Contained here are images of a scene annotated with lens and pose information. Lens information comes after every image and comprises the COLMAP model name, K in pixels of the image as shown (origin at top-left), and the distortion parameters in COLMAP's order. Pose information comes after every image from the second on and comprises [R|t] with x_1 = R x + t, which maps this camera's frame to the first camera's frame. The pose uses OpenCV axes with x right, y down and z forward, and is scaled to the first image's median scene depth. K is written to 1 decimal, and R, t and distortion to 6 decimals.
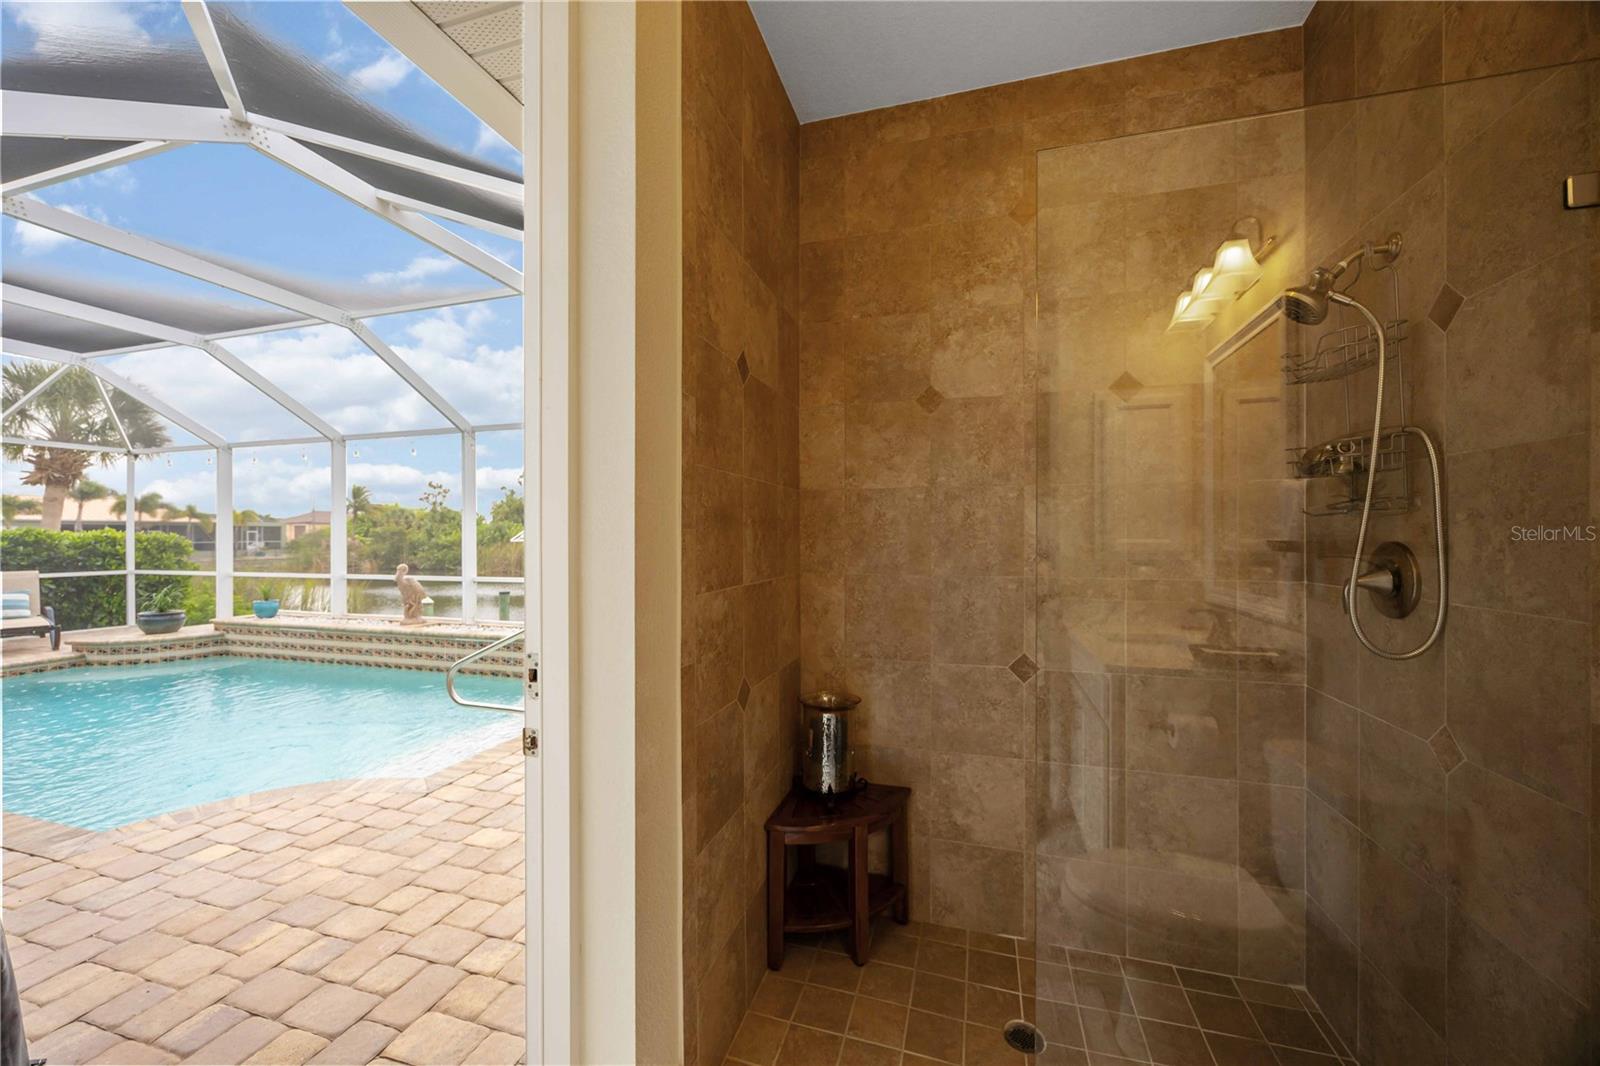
lens RADIAL K [[606.6, 0, 795.7], [0, 606.6, 533.5], [0, 0, 1]] dist [-0.000733, -0.000130]
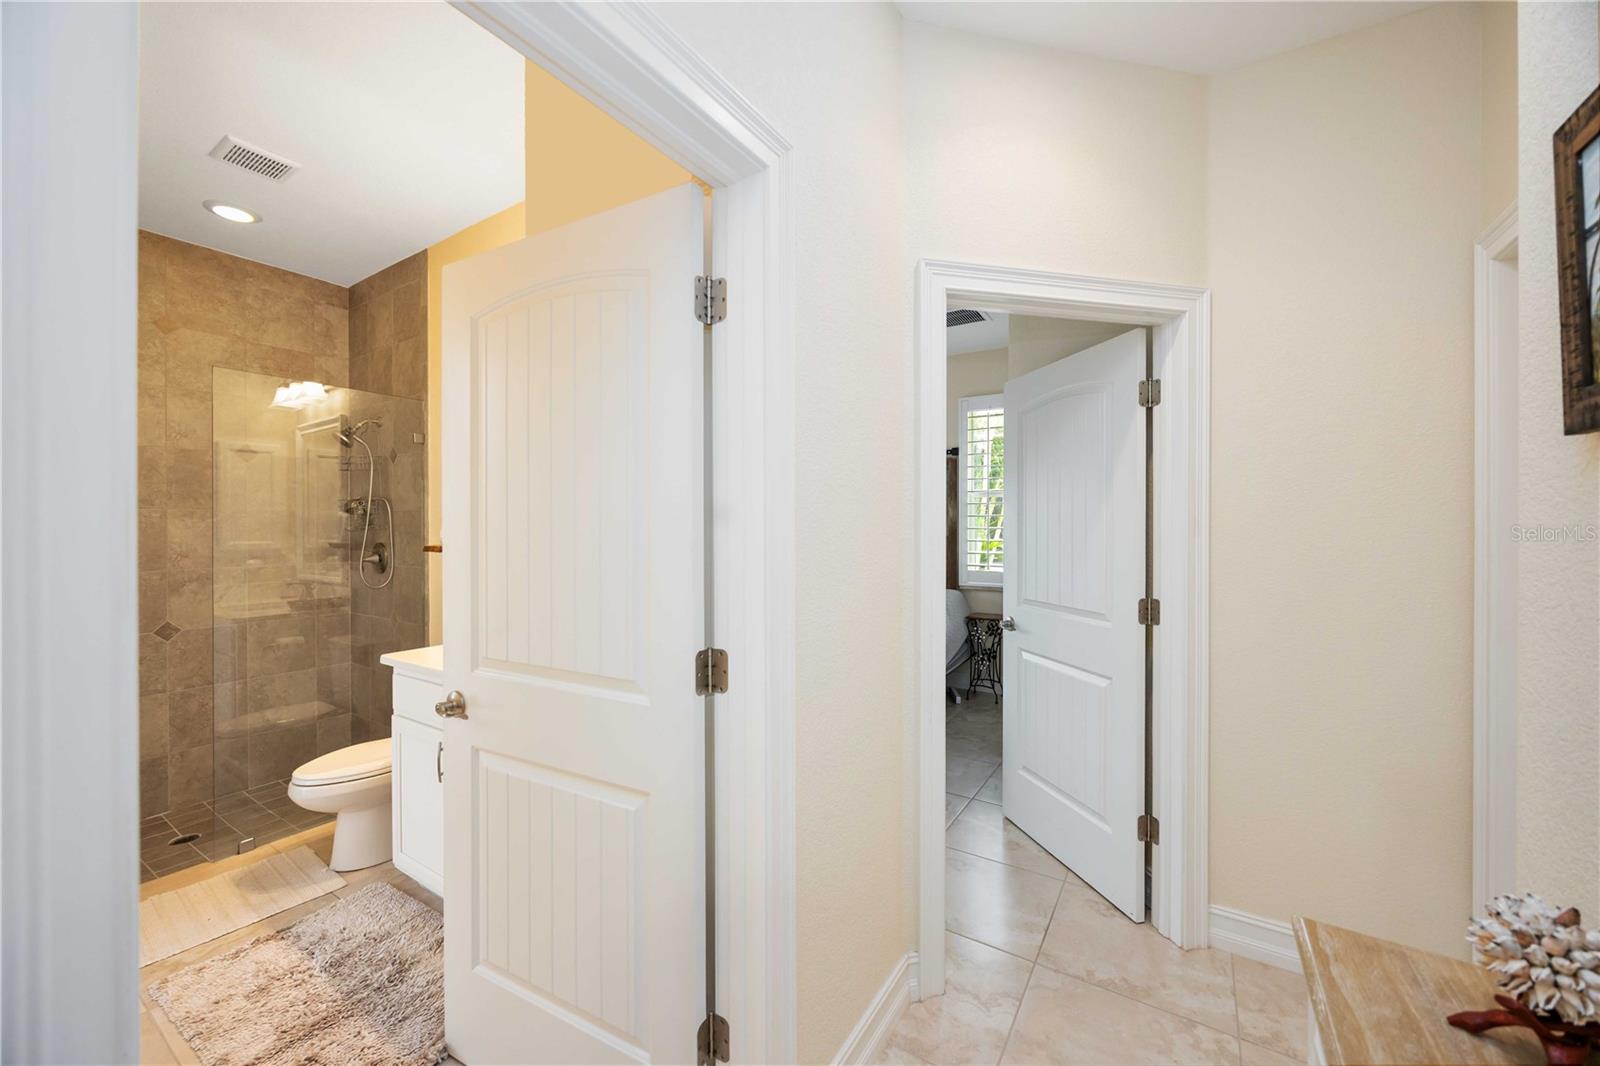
lens RADIAL K [[606.6, 0, 796.7], [0, 606.6, 525.8], [0, 0, 1]] dist [-0.000733, -0.000130]
pose [[0.281308, -0.001859, 0.959616, -0.661556], [0.002894, 0.999995, 0.001089, -0.037838], [-0.959613, 0.002471, 0.281312, -0.970060]]
